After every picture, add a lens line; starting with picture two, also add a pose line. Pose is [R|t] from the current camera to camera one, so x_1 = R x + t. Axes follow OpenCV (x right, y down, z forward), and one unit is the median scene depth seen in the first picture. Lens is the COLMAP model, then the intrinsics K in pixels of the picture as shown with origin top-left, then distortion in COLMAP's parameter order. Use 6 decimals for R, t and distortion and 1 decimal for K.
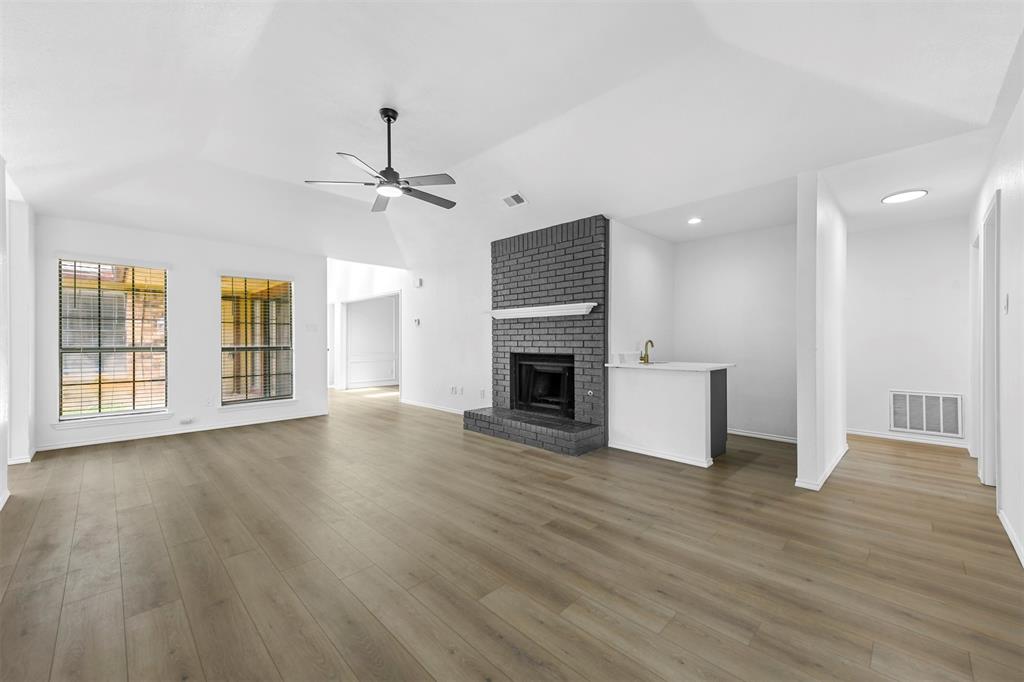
lens RADIAL K [[403.6, 0, 512.0], [0, 403.6, 341.0], [0, 0, 1]] dist [0.023065, -0.000042]
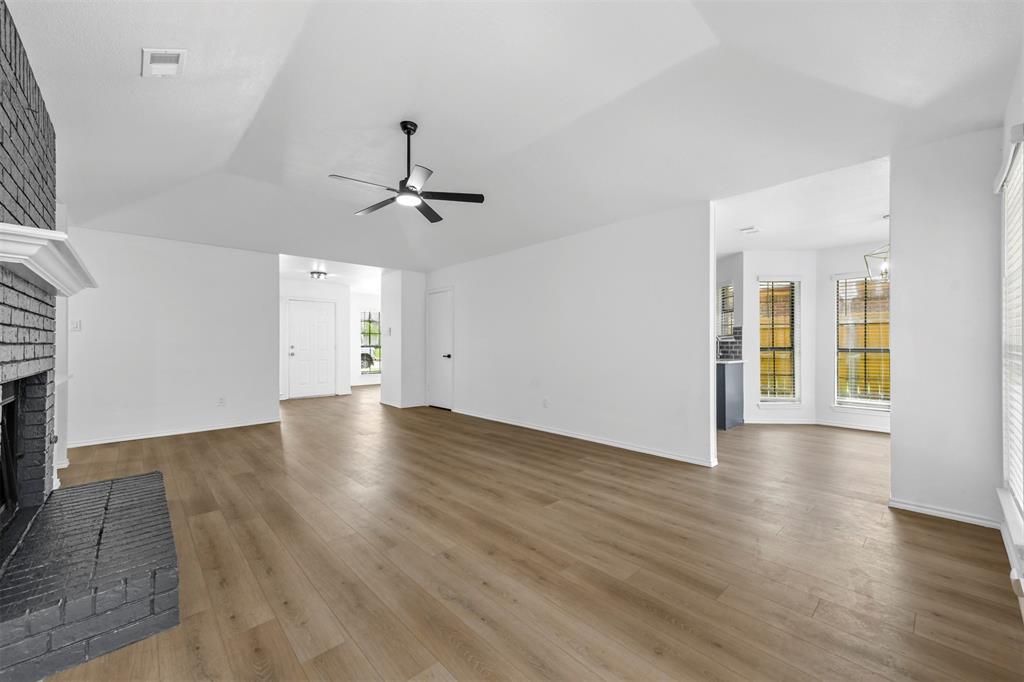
lens RADIAL K [[403.6, 0, 512.0], [0, 403.6, 341.0], [0, 0, 1]] dist [0.023065, -0.000042]
pose [[-0.999232, 0.010008, 0.037880, -0.532423], [0.009833, 0.999940, -0.004805, 0.000943], [-0.037926, -0.004429, -0.999271, 1.778688]]
